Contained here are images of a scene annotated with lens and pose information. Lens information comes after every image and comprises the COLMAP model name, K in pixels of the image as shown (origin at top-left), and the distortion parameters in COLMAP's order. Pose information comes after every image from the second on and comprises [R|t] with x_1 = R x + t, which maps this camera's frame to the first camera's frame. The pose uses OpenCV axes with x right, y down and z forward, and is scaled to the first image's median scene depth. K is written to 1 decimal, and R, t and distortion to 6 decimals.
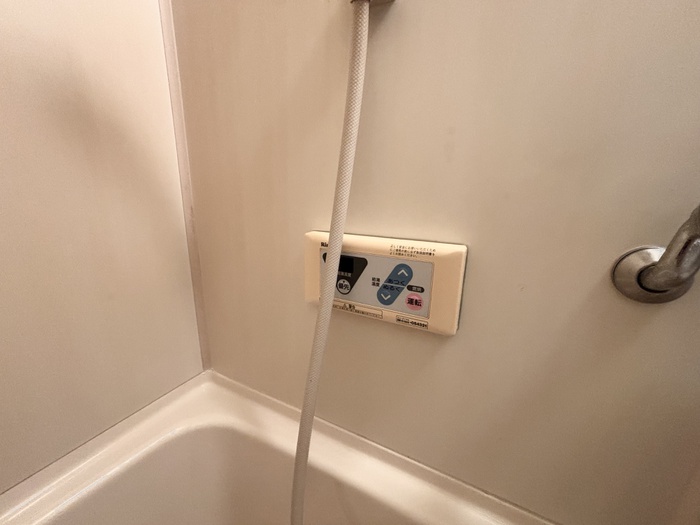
lens RADIAL K [[281.9, 0, 347.8], [0, 281.9, 260.3], [0, 0, 1]] dist [0.002657, -0.000266]
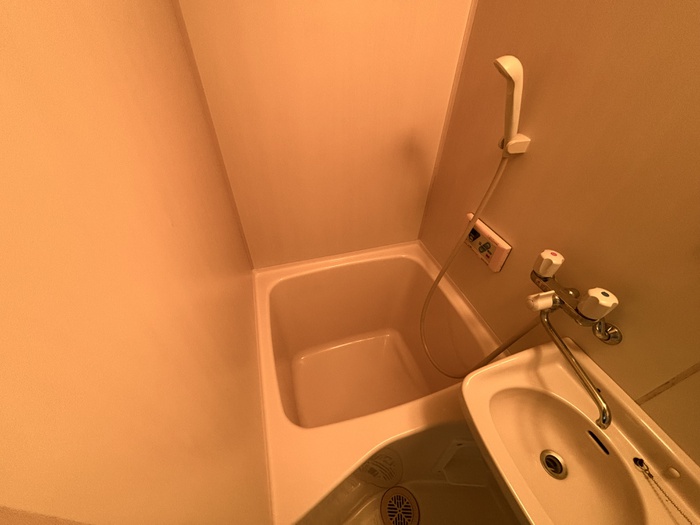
lens RADIAL K [[281.9, 0, 347.8], [0, 281.9, 260.3], [0, 0, 1]] dist [0.002657, -0.000266]
pose [[0.701256, 0.445511, -0.556561, 0.734162], [-0.129227, 0.847193, 0.515329, -0.942248], [0.701099, -0.289455, 0.651671, -1.561117]]
